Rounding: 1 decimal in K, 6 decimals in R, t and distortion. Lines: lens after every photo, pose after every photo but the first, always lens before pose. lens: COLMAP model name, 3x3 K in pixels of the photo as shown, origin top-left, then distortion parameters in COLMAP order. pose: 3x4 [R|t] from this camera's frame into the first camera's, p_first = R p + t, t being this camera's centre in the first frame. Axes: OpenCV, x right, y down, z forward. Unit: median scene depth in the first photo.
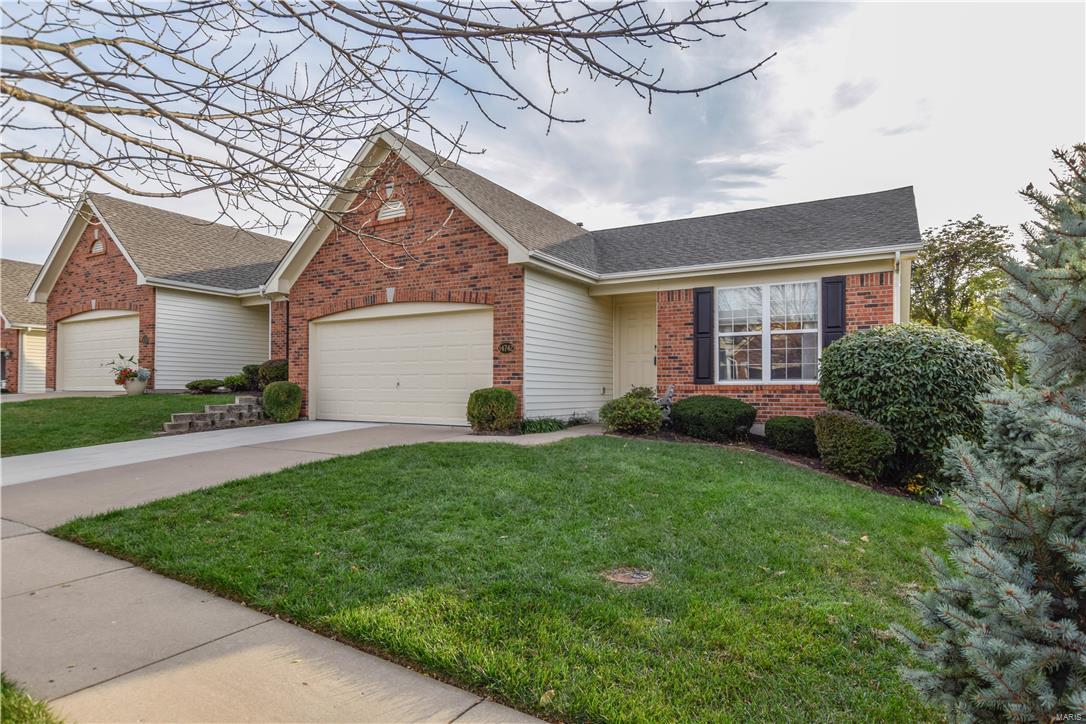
lens RADIAL K [[611.4, 0, 543.0], [0, 611.4, 362.0], [0, 0, 1]] dist [0.000211, -0.000048]
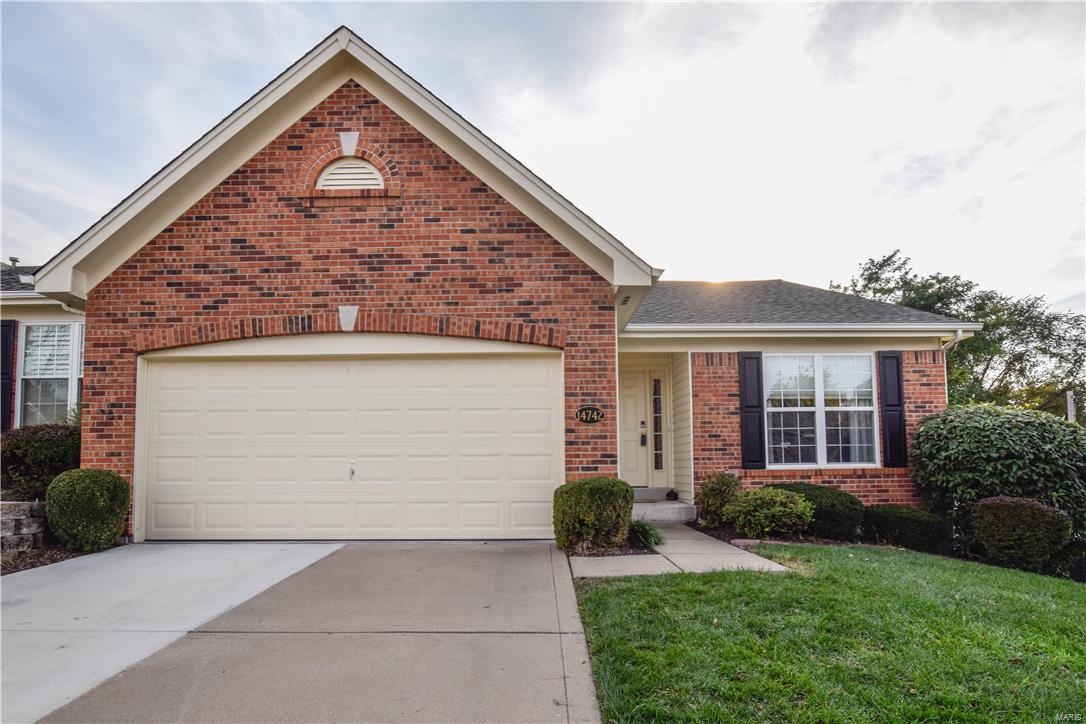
lens RADIAL K [[615.3, 0, 542.6], [0, 615.3, 421.9], [0, 0, 1]] dist [-0.024068, -0.000132]
pose [[0.864076, 0.031537, 0.502372, -0.411283], [-0.012230, 0.999056, -0.041682, 0.011457], [-0.503213, 0.029873, 0.863646, 0.442488]]
